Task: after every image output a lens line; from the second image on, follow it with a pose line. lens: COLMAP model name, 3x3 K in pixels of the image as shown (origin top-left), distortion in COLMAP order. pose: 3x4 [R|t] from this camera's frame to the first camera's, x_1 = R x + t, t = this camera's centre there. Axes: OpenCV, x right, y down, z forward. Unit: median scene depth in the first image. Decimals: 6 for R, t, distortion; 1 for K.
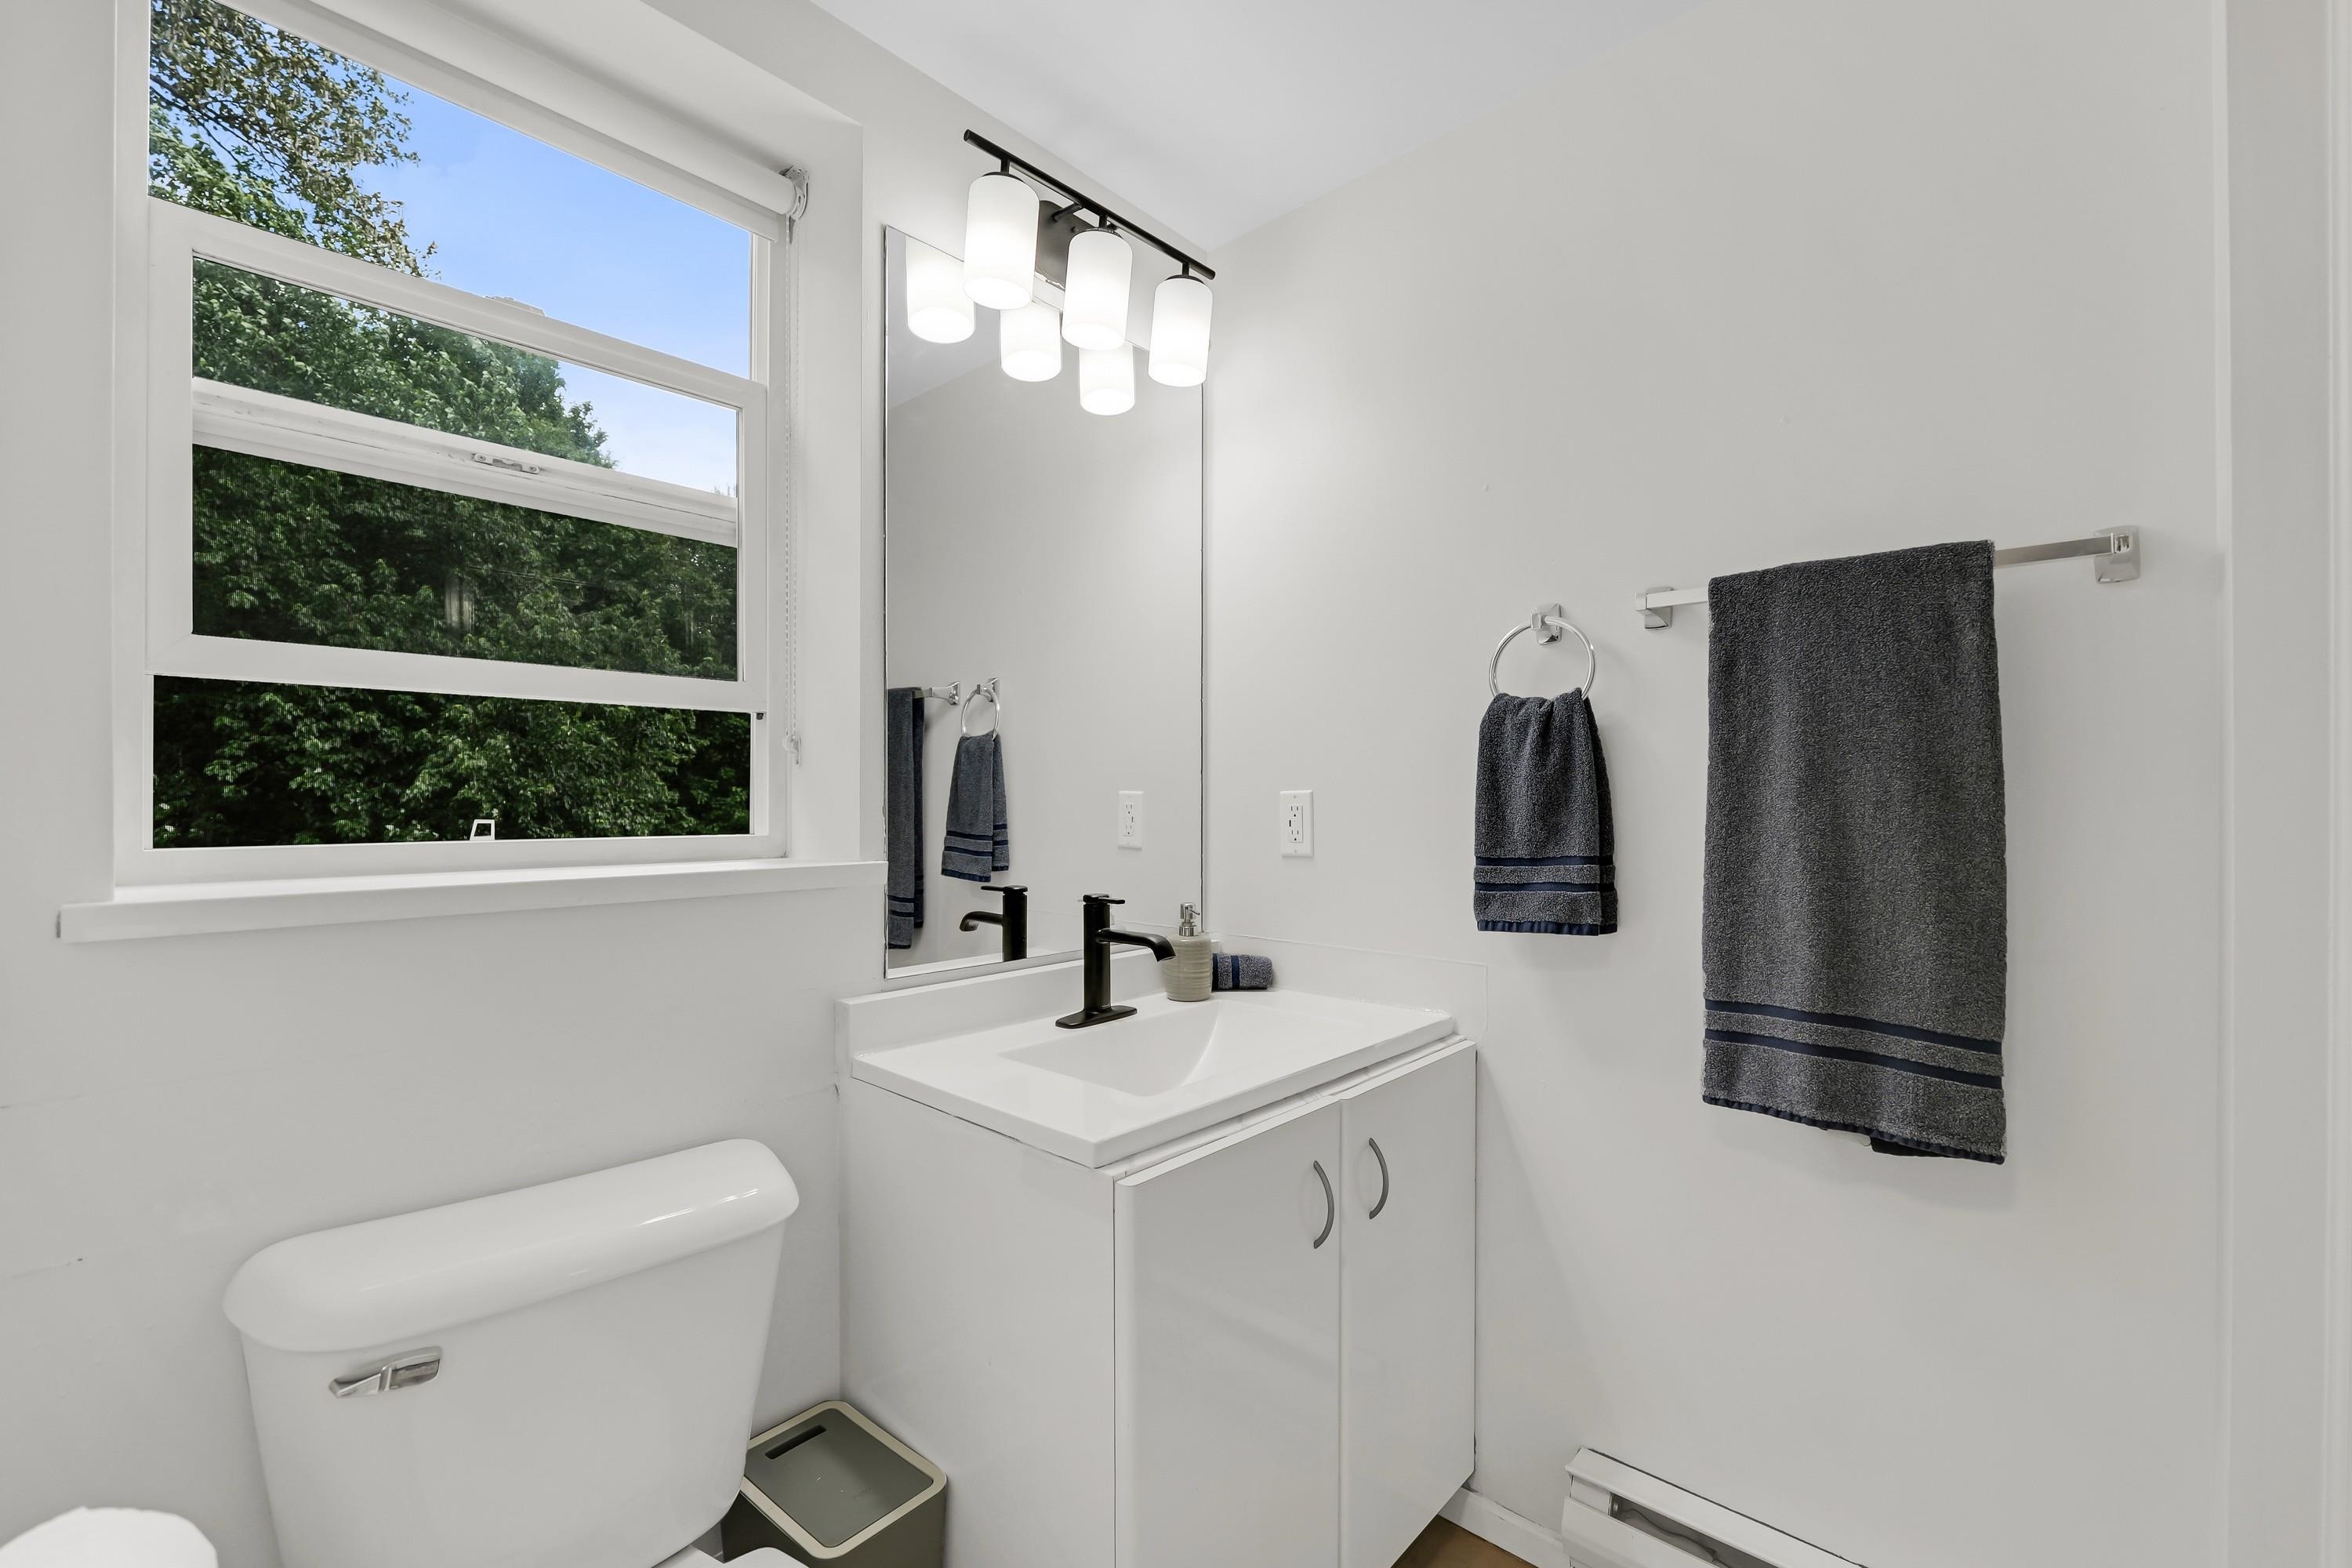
lens RADIAL K [[979.3, 0, 1192.5], [0, 979.3, 791.1], [0, 0, 1]] dist [-0.003793, 0.000084]
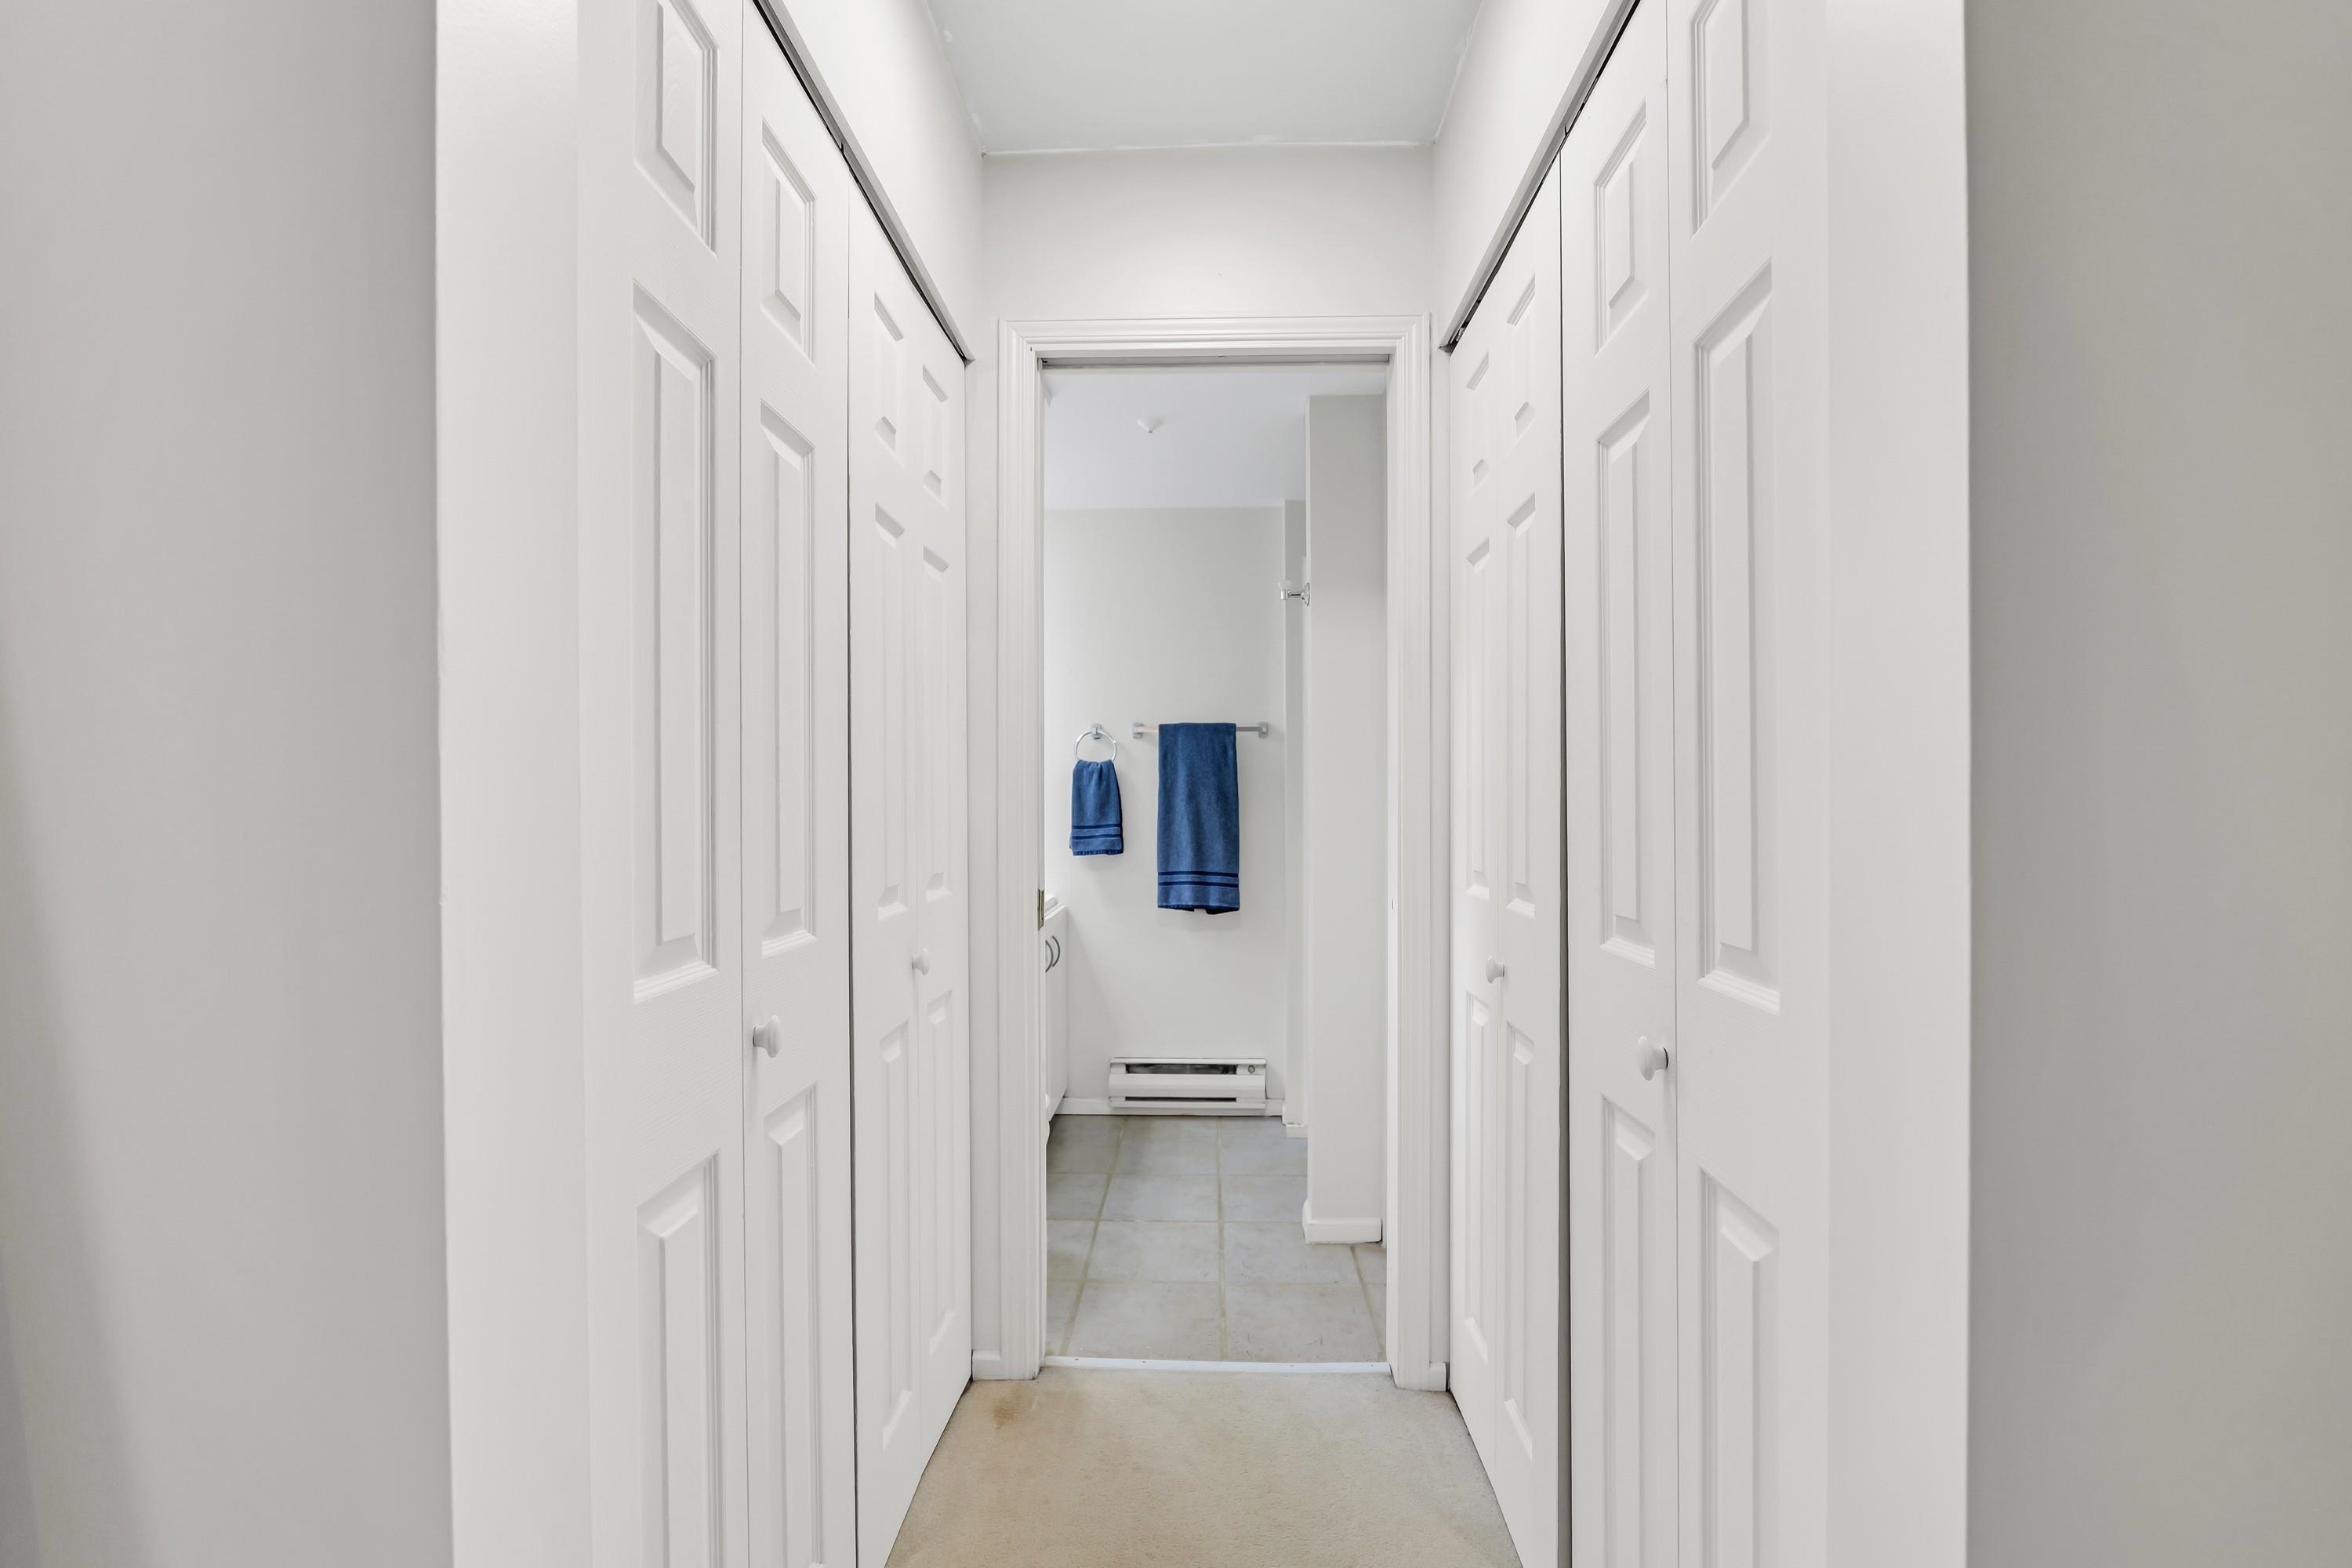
lens RADIAL K [[979.3, 0, 1172.5], [0, 979.3, 792.0], [0, 0, 1]] dist [-0.003793, 0.000084]
pose [[0.763500, 0.000895, 0.645808, -1.345676], [-0.001058, 0.999999, -0.000135, -0.021826], [-0.645808, -0.000580, 0.763500, -1.260433]]
